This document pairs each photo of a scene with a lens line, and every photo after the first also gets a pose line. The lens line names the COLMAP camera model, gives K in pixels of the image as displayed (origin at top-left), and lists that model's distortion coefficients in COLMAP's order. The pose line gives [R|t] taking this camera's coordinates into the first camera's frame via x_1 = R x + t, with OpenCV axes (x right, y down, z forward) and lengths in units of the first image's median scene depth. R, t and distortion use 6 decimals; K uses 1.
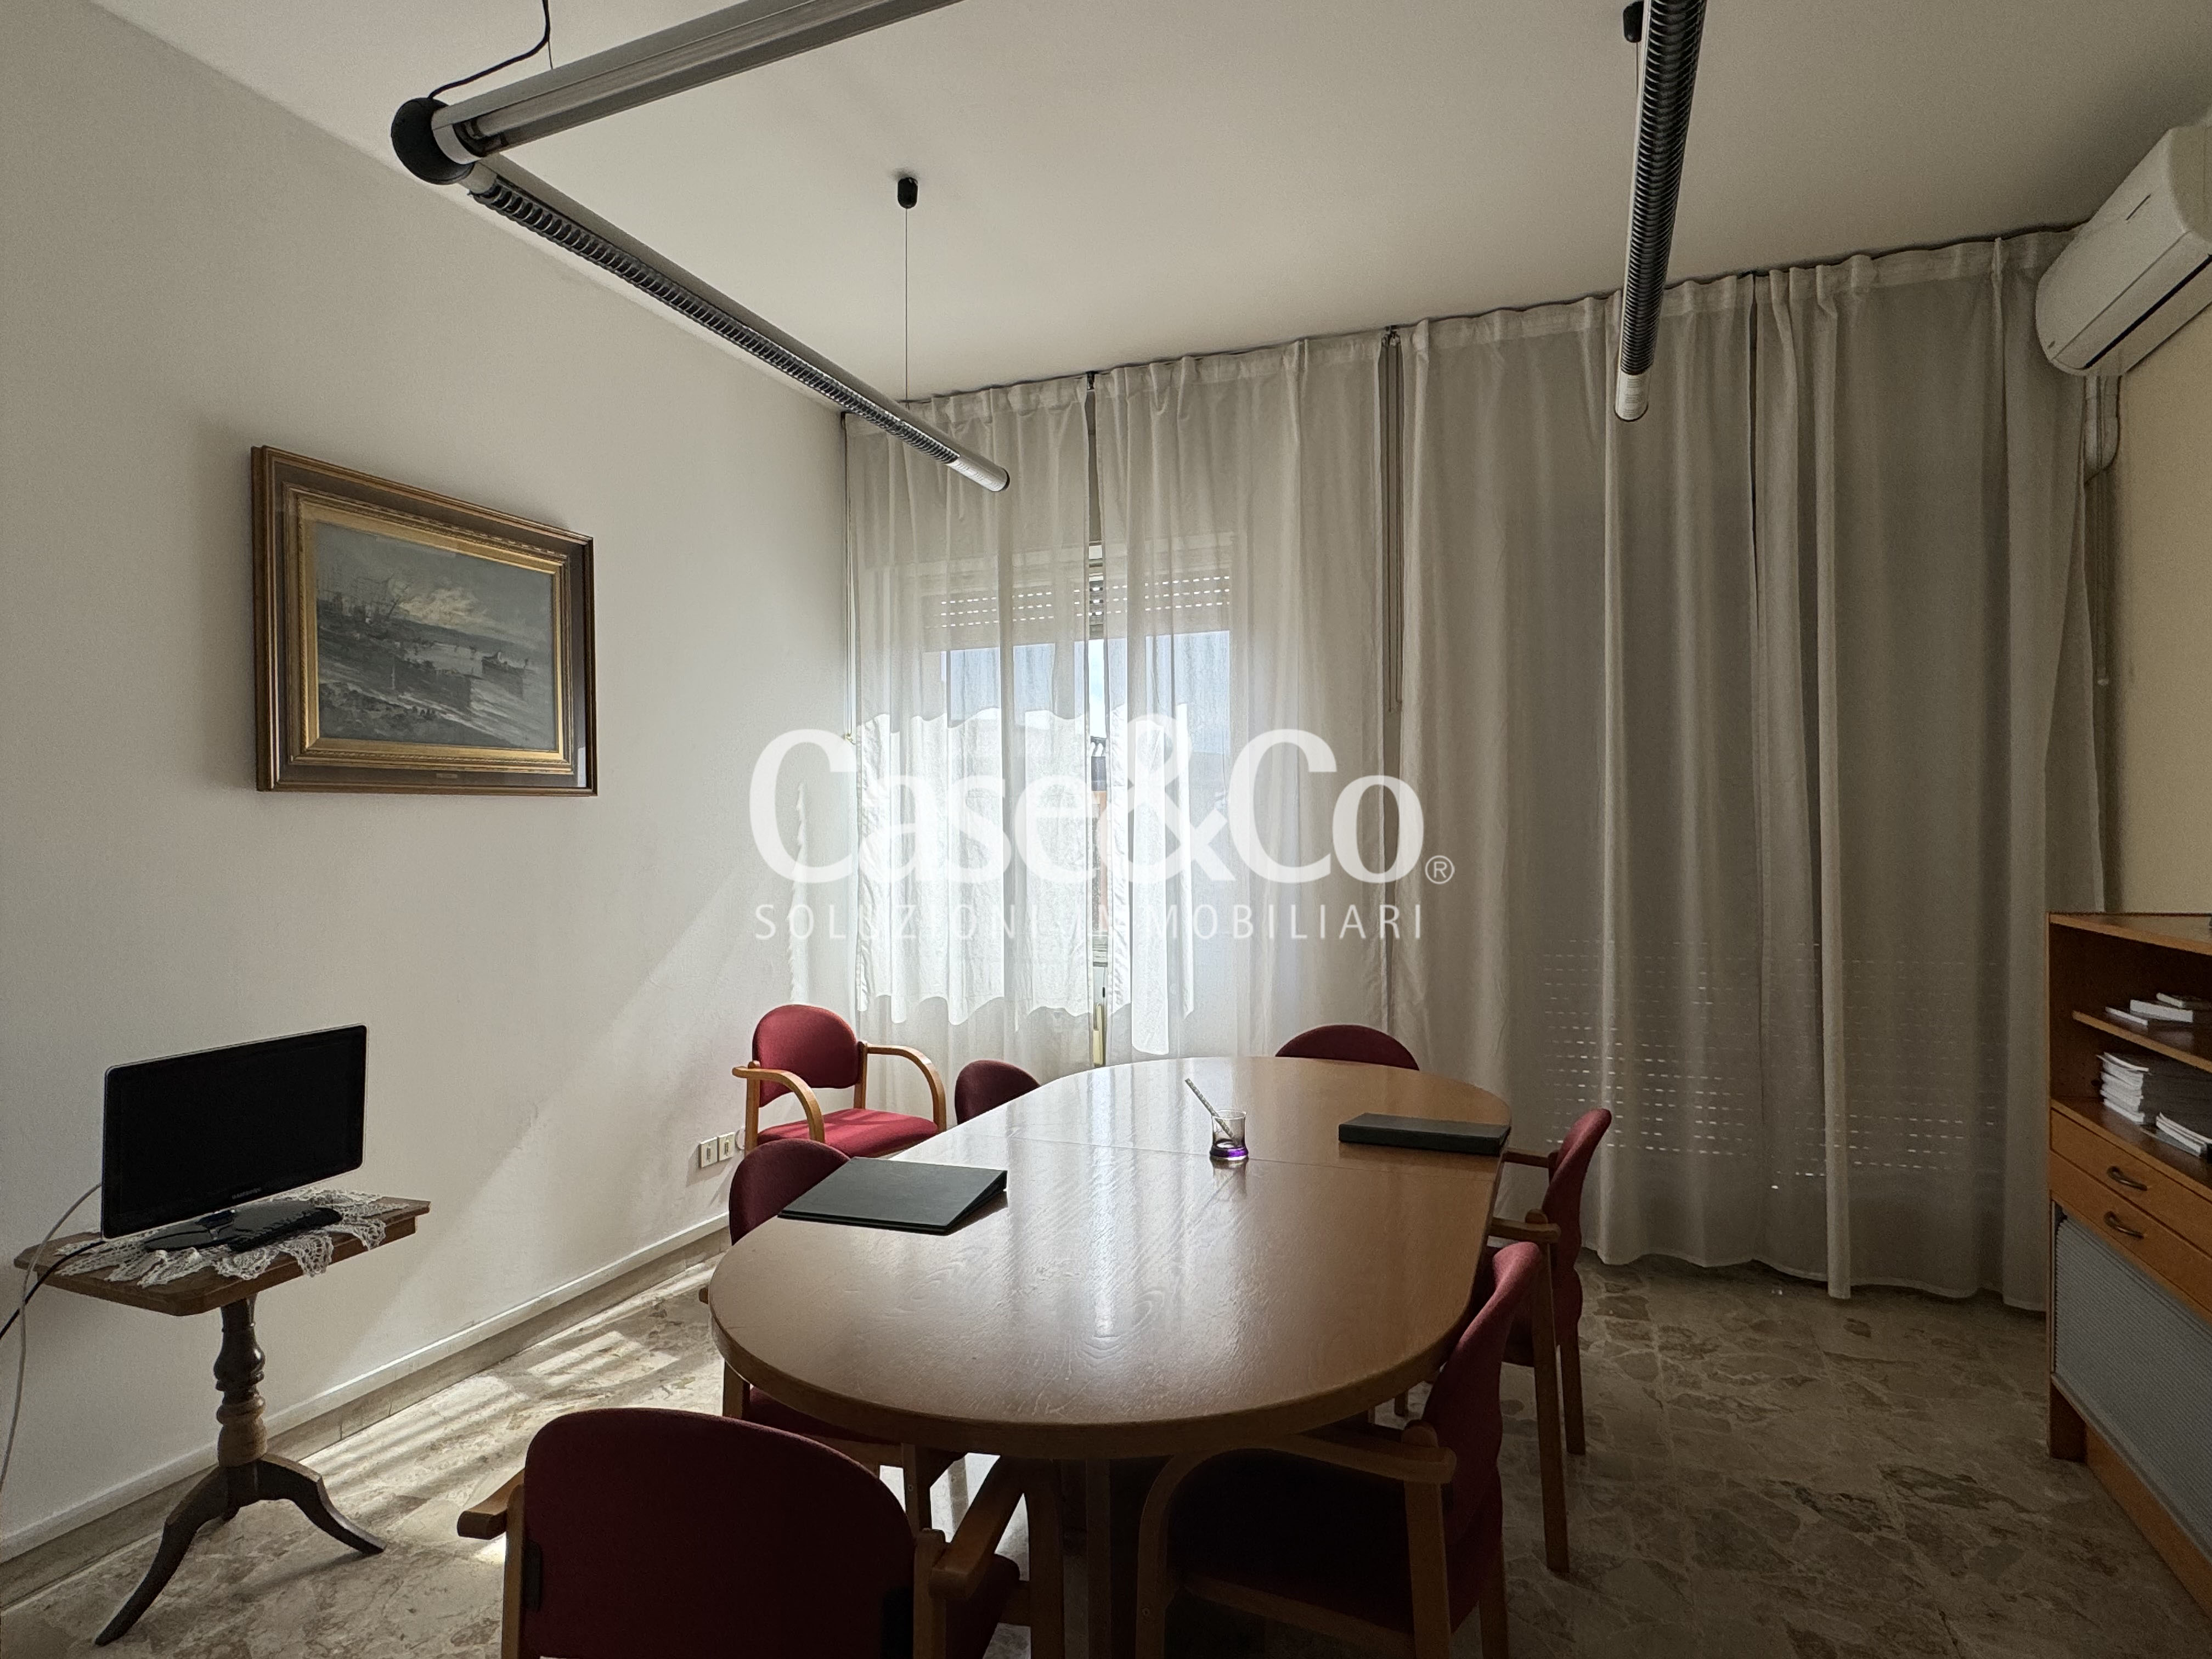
lens RADIAL K [[1232.4, 0, 1103.4], [0, 1232.4, 831.7], [0, 0, 1]] dist [-0.013994, 0.001925]
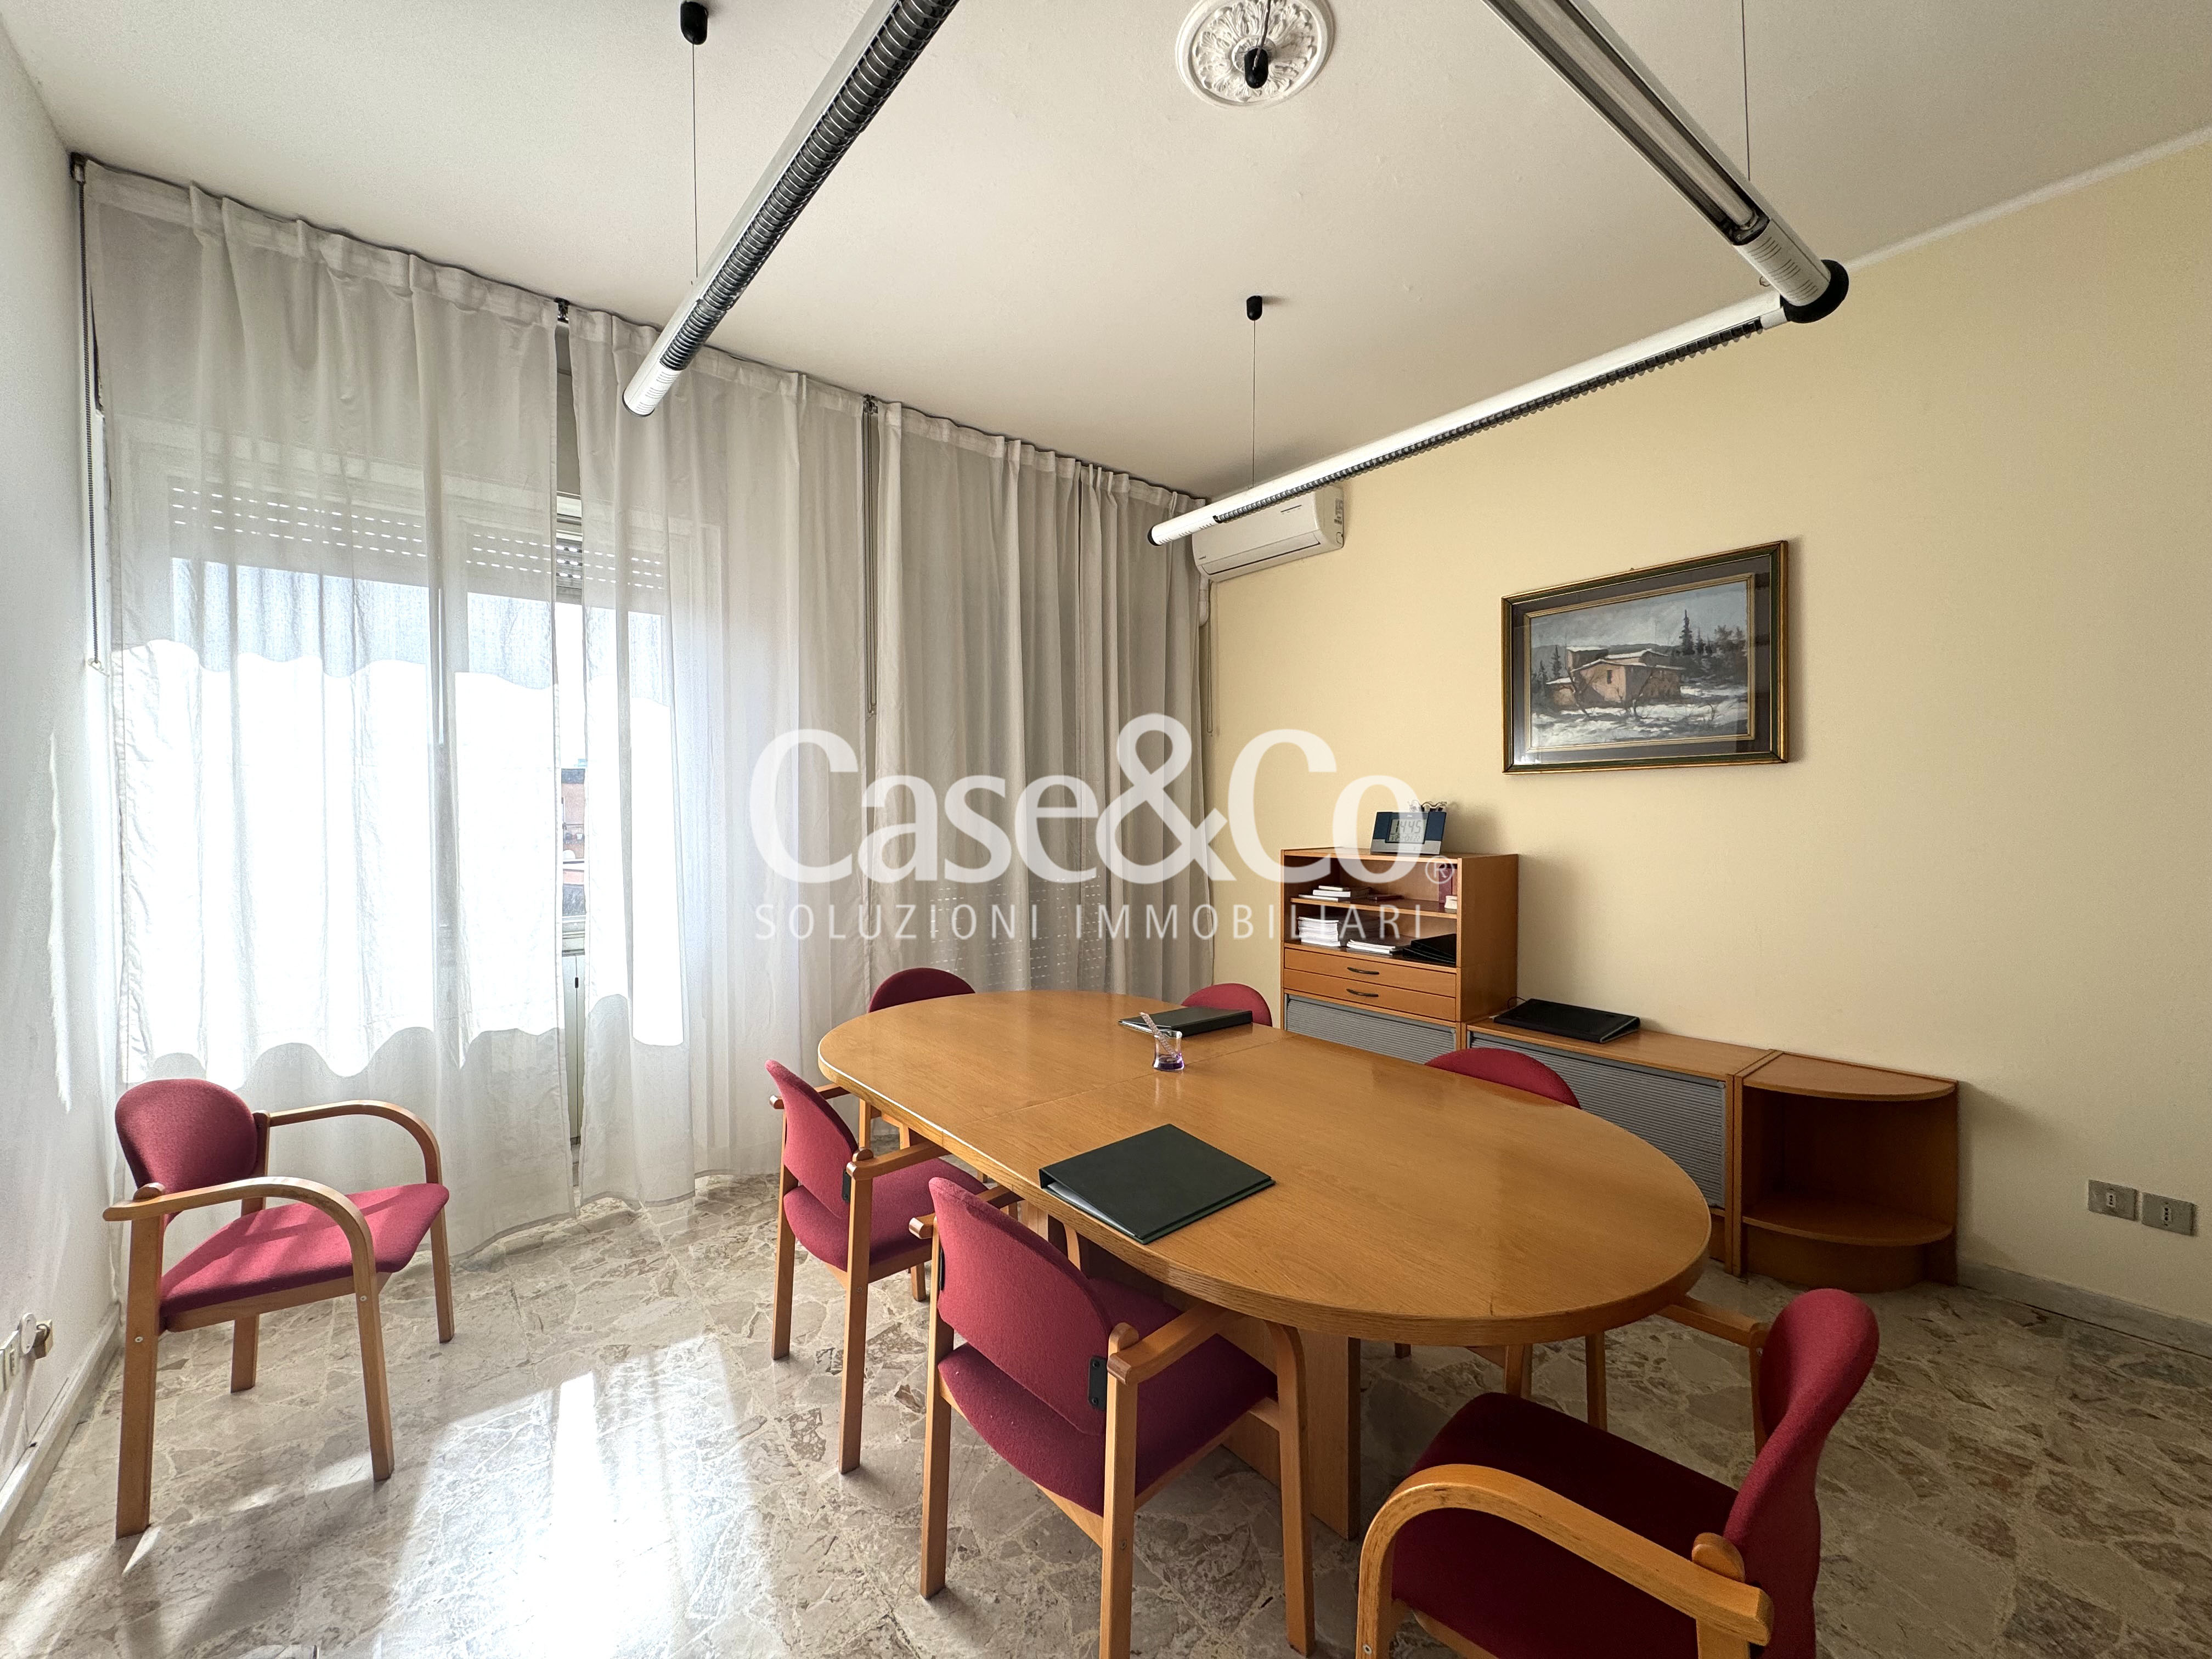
lens RADIAL K [[886.5, 0, 1108.0], [0, 886.5, 835.6], [0, 0, 1]] dist [0.003728, 0.000321]
pose [[0.506075, -0.023158, 0.862179, -0.394109], [-0.014490, 0.999270, 0.035345, -0.013651], [-0.862368, -0.030381, 0.505370, 0.332725]]
